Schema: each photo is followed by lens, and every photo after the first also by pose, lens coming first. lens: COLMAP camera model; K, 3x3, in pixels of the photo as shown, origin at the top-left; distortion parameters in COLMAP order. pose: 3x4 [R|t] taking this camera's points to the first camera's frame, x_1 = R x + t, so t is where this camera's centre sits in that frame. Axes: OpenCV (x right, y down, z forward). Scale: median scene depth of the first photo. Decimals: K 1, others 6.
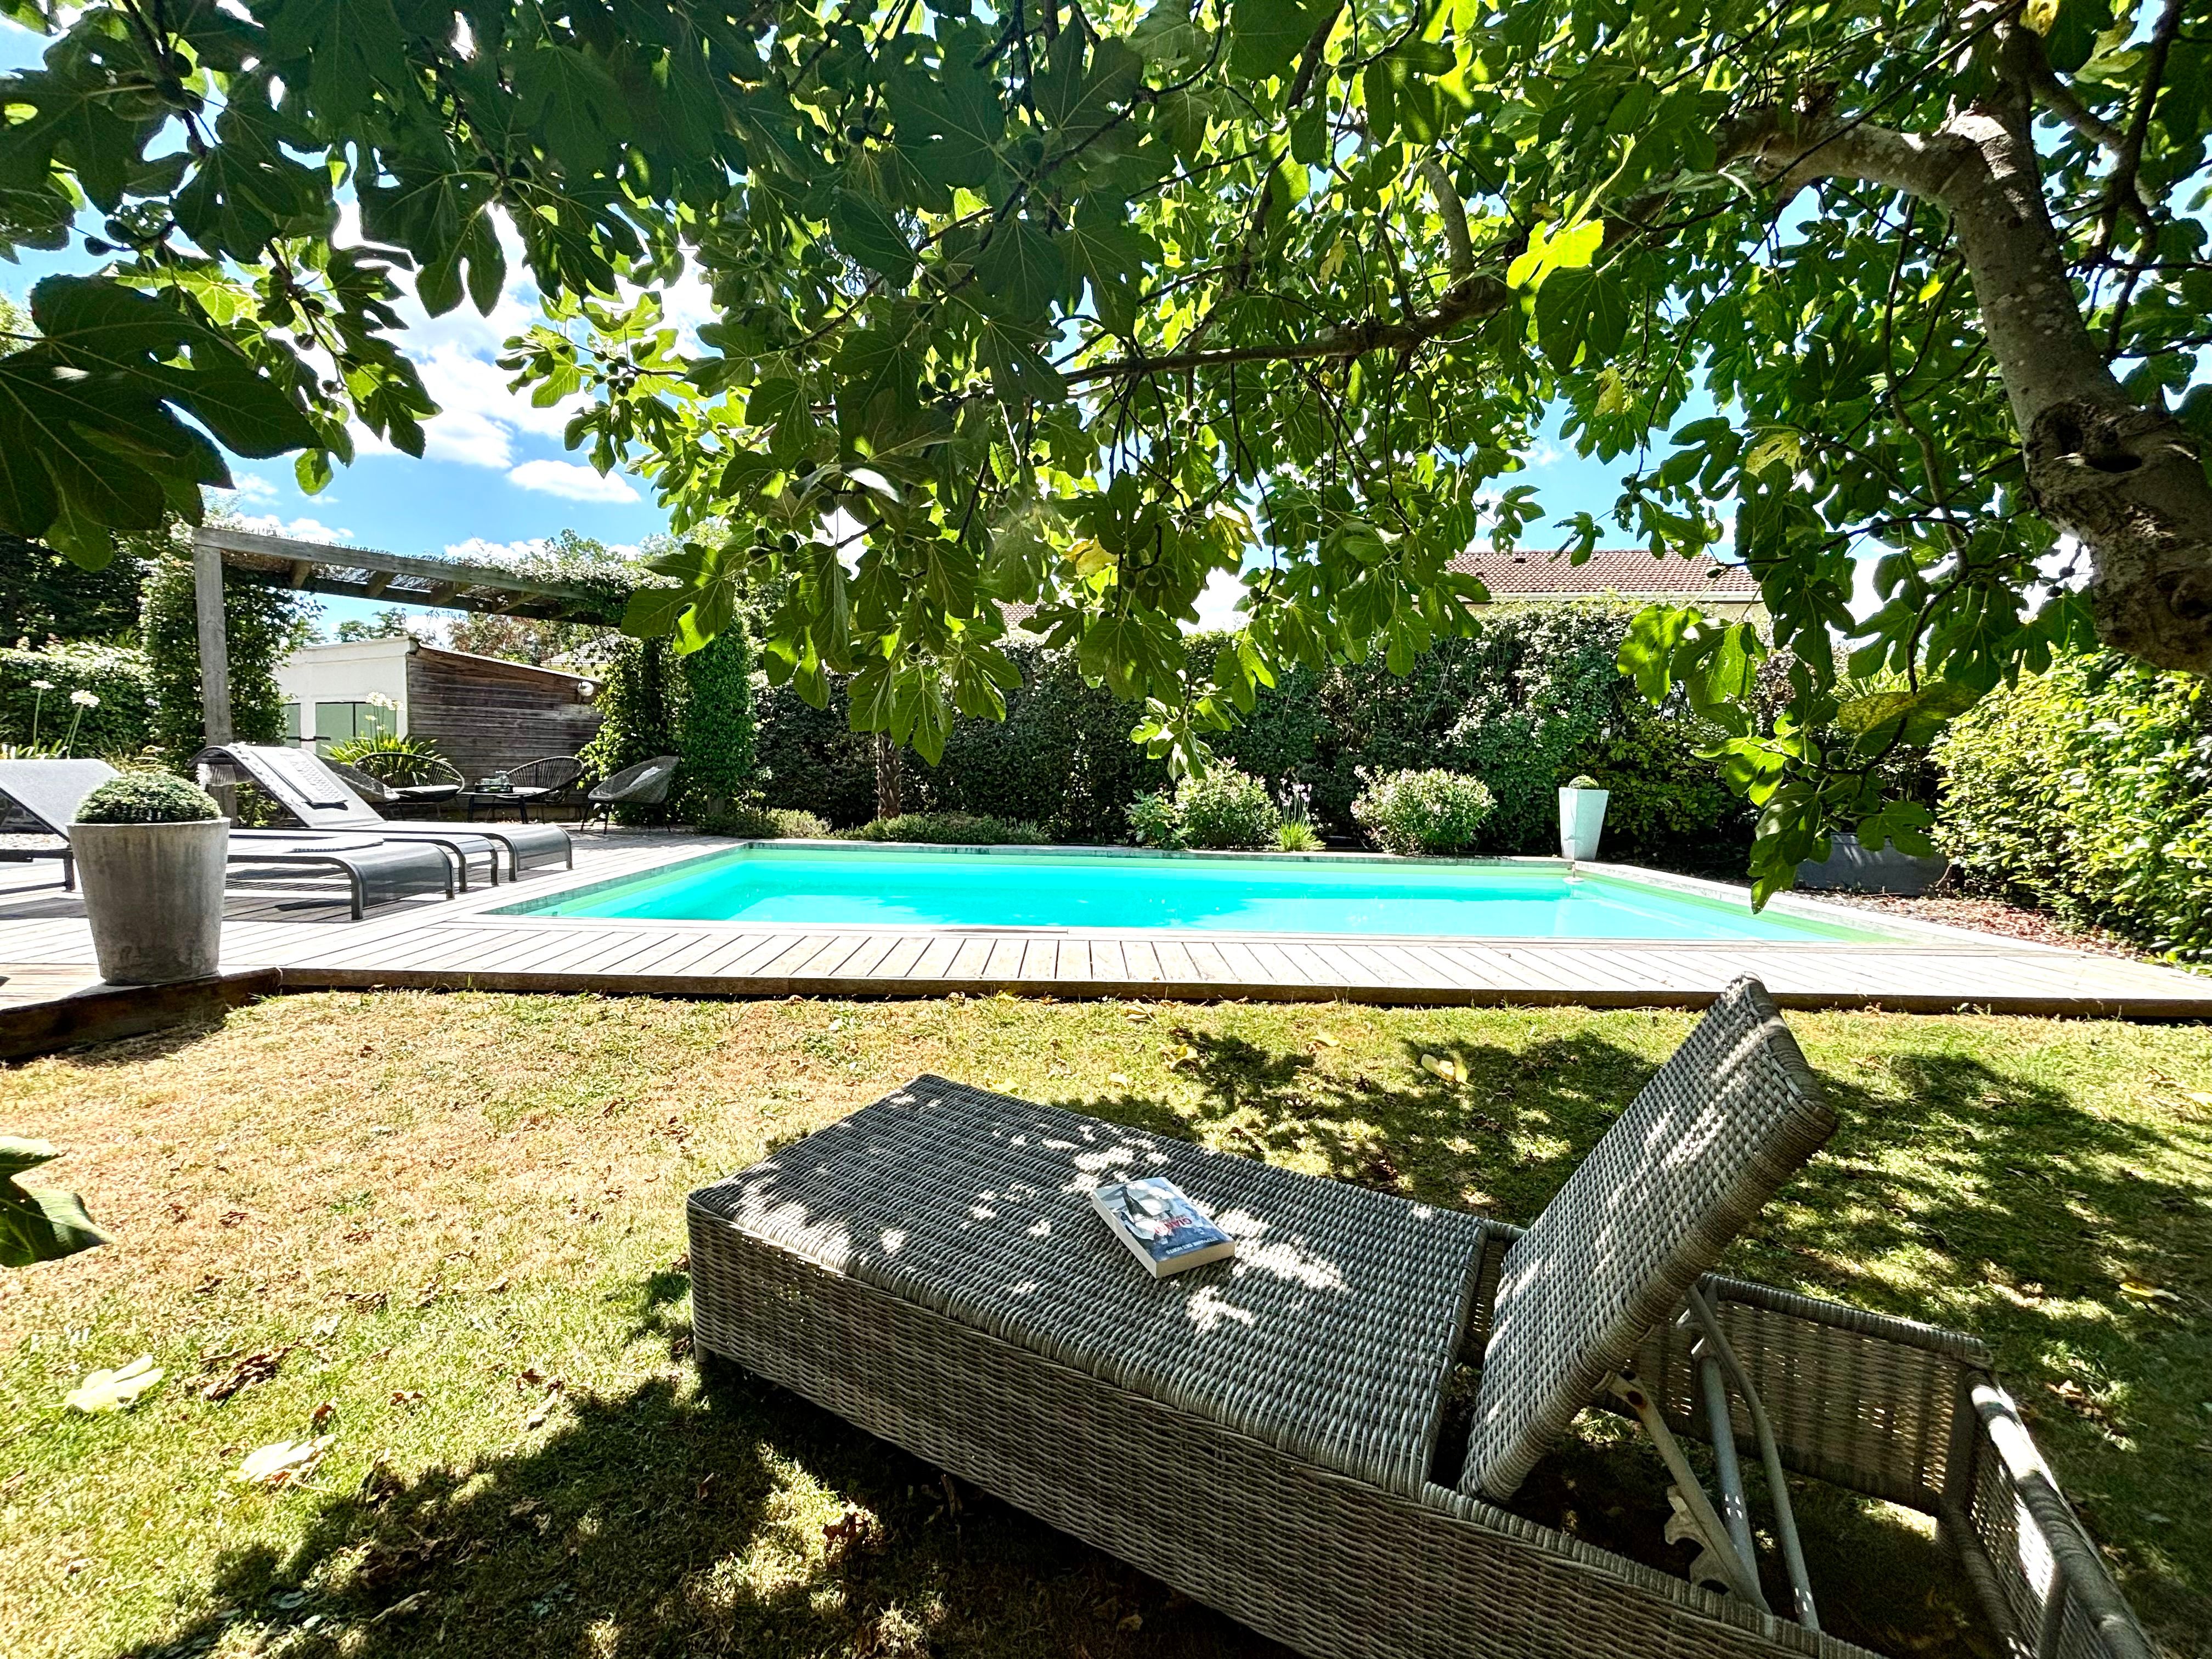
lens RADIAL K [[897.2, 0, 1106.0], [0, 897.2, 829.5], [0, 0, 1]] dist [-0.003658, -0.000407]
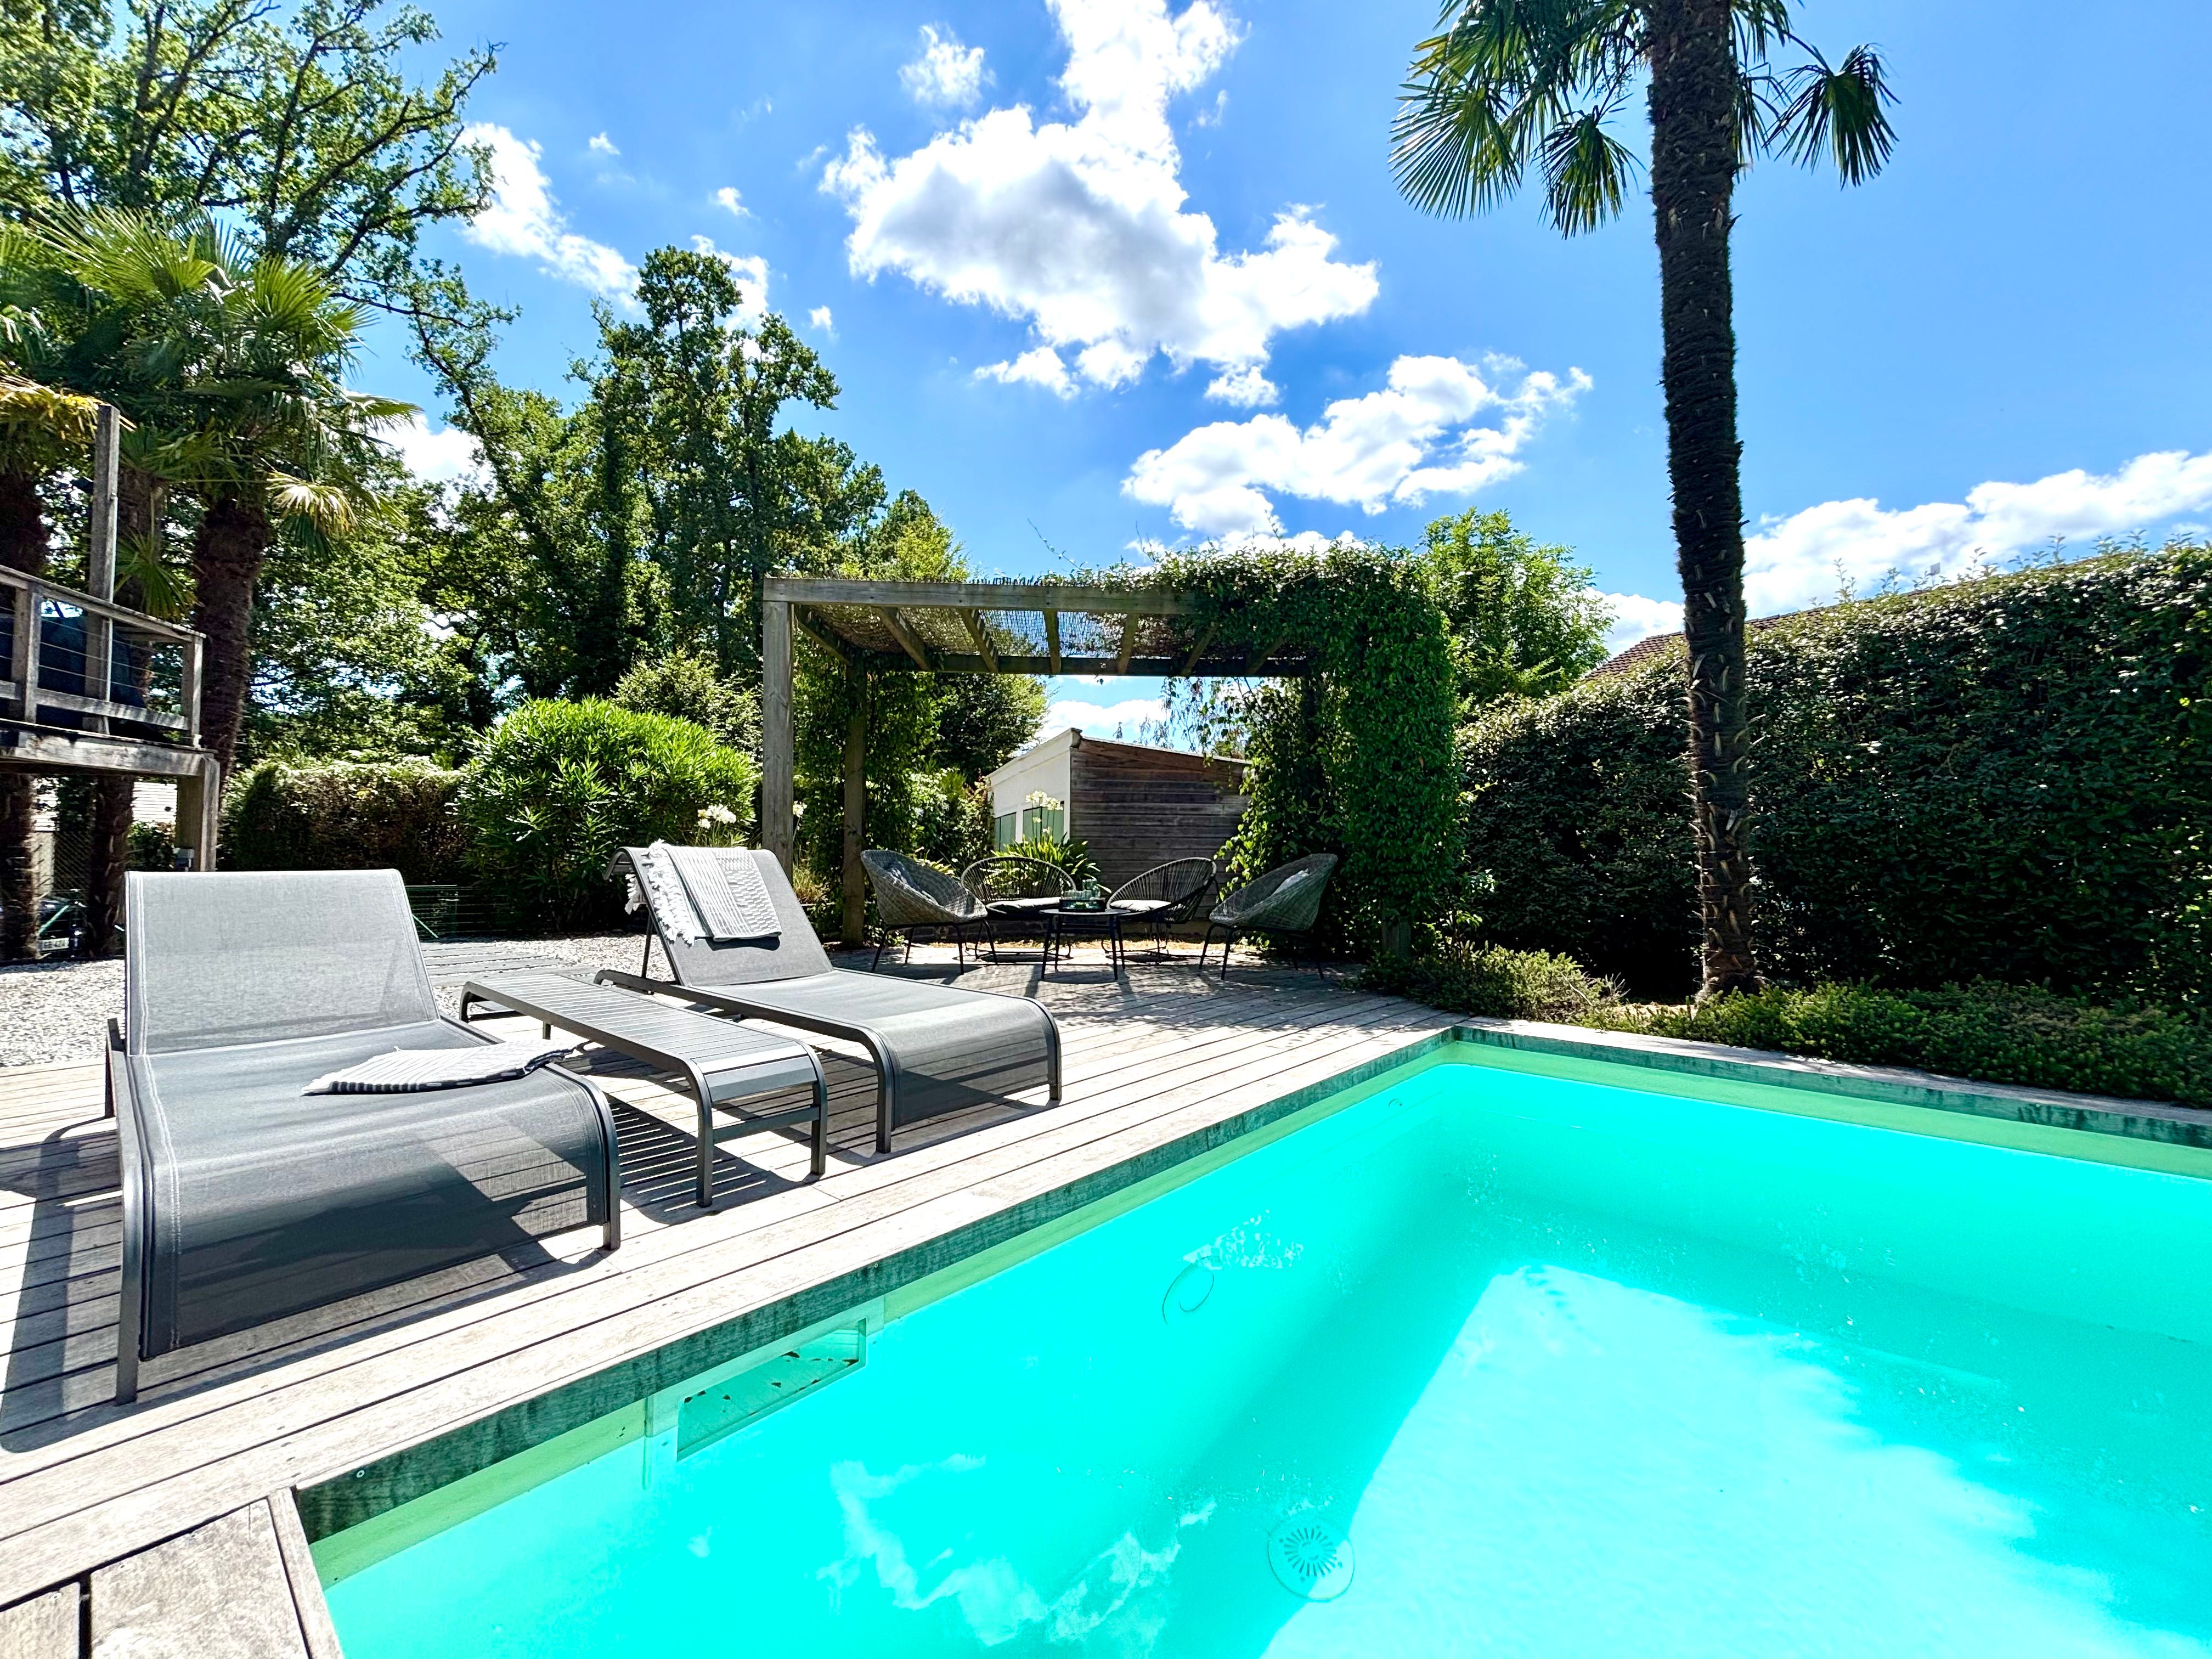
lens RADIAL K [[897.2, 0, 1106.0], [0, 897.2, 829.5], [0, 0, 1]] dist [-0.003658, -0.000407]
pose [[0.736406, -0.039505, -0.675386, -0.179997], [-0.037390, 0.994391, -0.098933, -0.031735], [0.675506, 0.098108, 0.730798, 0.445833]]
